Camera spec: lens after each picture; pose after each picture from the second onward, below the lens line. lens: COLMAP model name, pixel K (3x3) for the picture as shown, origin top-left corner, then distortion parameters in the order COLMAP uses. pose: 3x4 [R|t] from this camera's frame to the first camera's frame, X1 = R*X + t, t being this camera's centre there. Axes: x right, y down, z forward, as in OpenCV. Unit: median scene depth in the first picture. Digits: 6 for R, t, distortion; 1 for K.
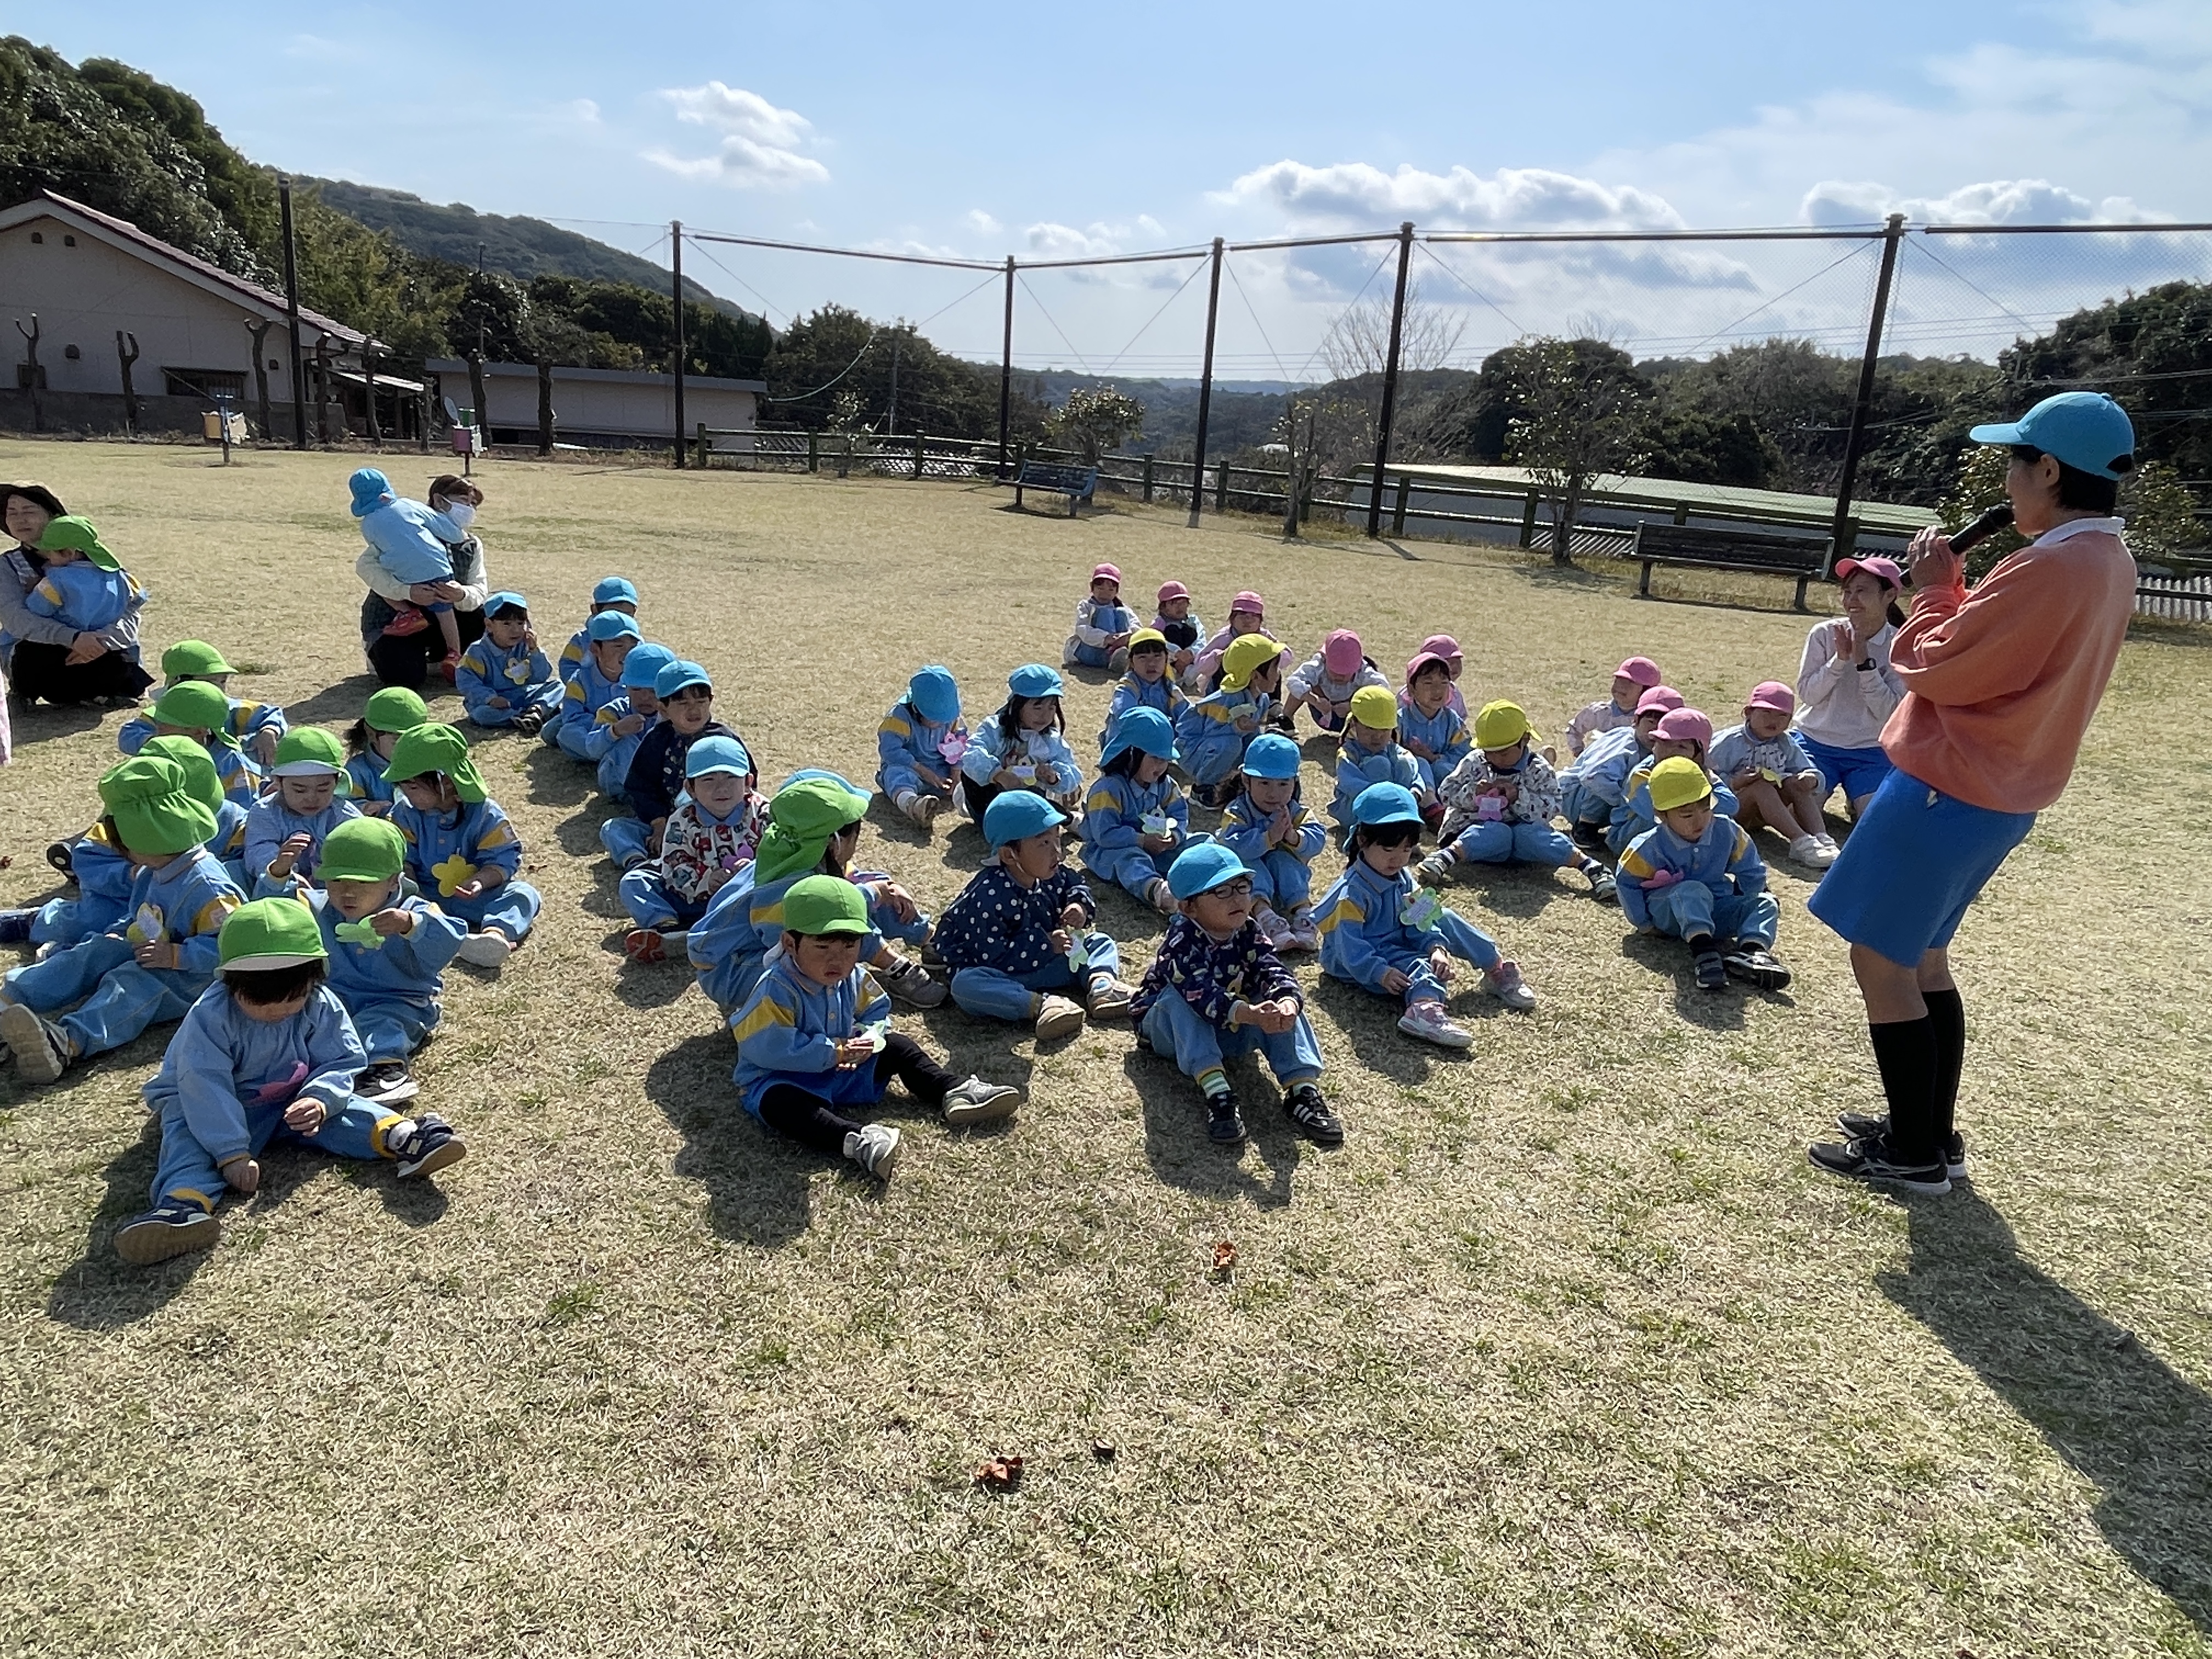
lens RADIAL K [[1469.2, 0, 1109.1], [0, 1469.2, 828.5], [0, 0, 1]] dist [0.009273, -0.003531]
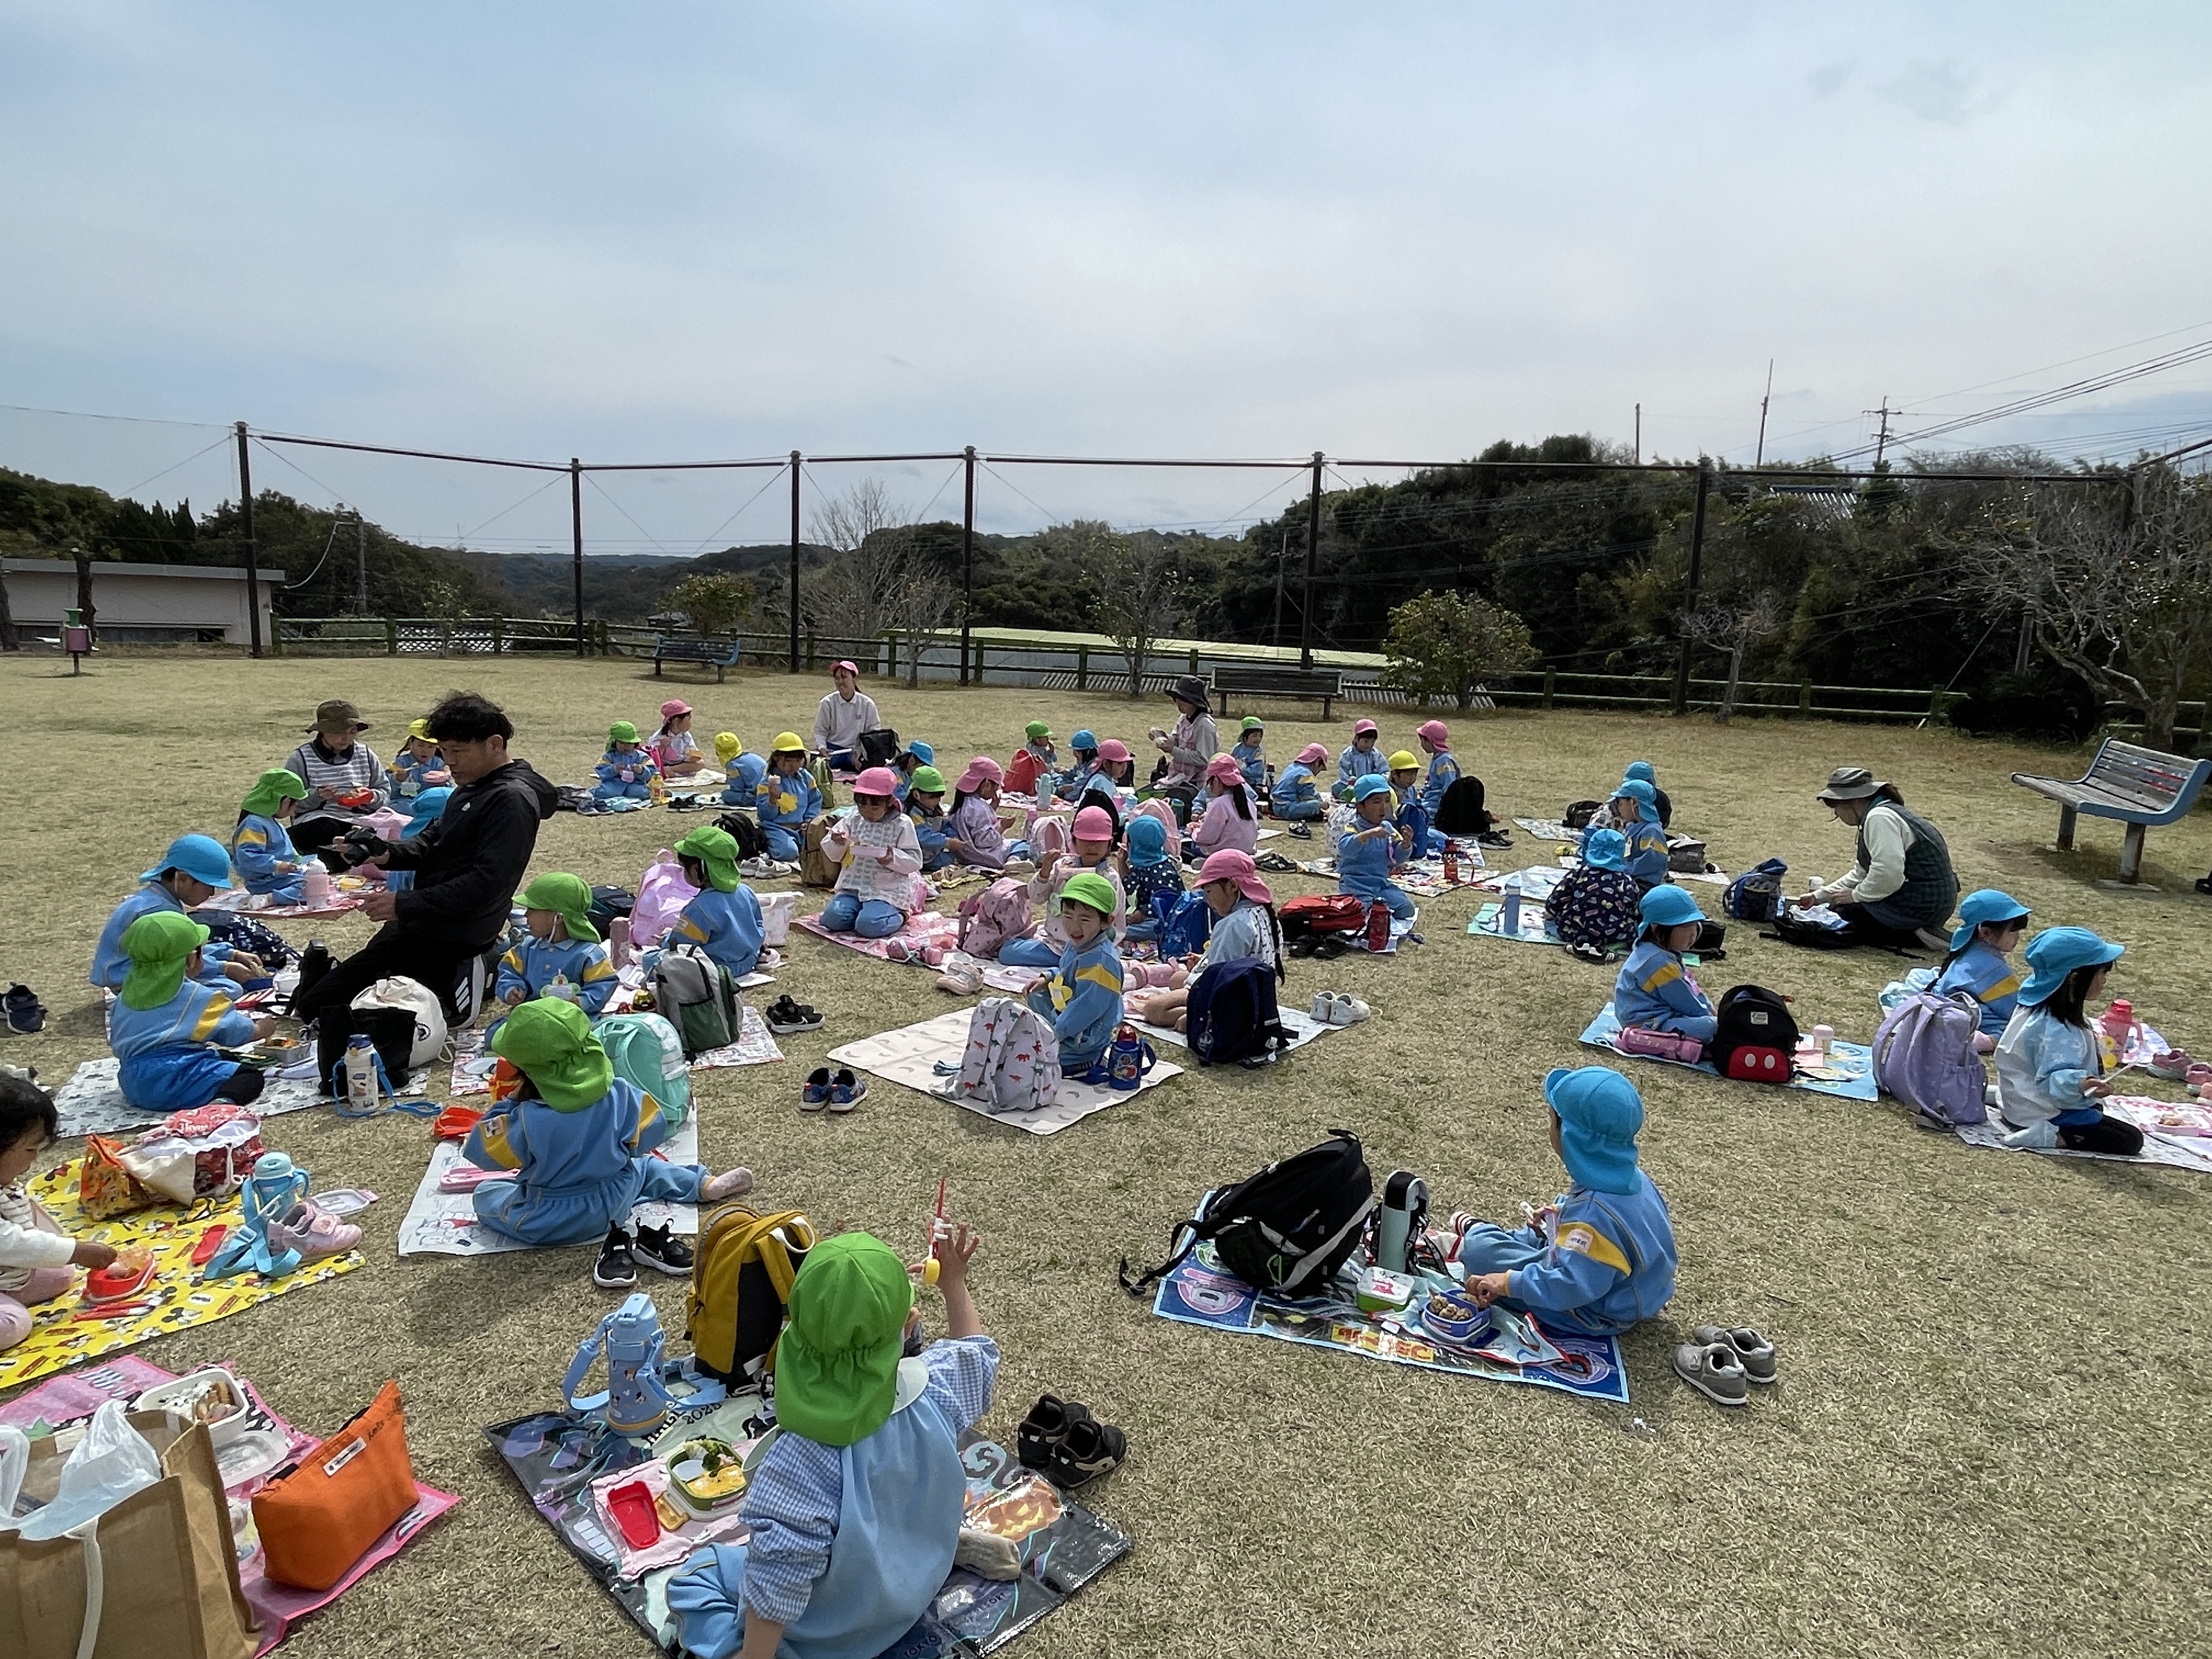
lens RADIAL K [[1299.0, 0, 1103.4], [0, 1299.0, 835.2], [0, 0, 1]] dist [-0.003200, -0.001305]
pose [[0.905936, -0.099465, 0.411566, -0.133474], [0.132662, 0.989753, -0.052818, 0.001381], [-0.402095, 0.102449, 0.909848, -0.033973]]
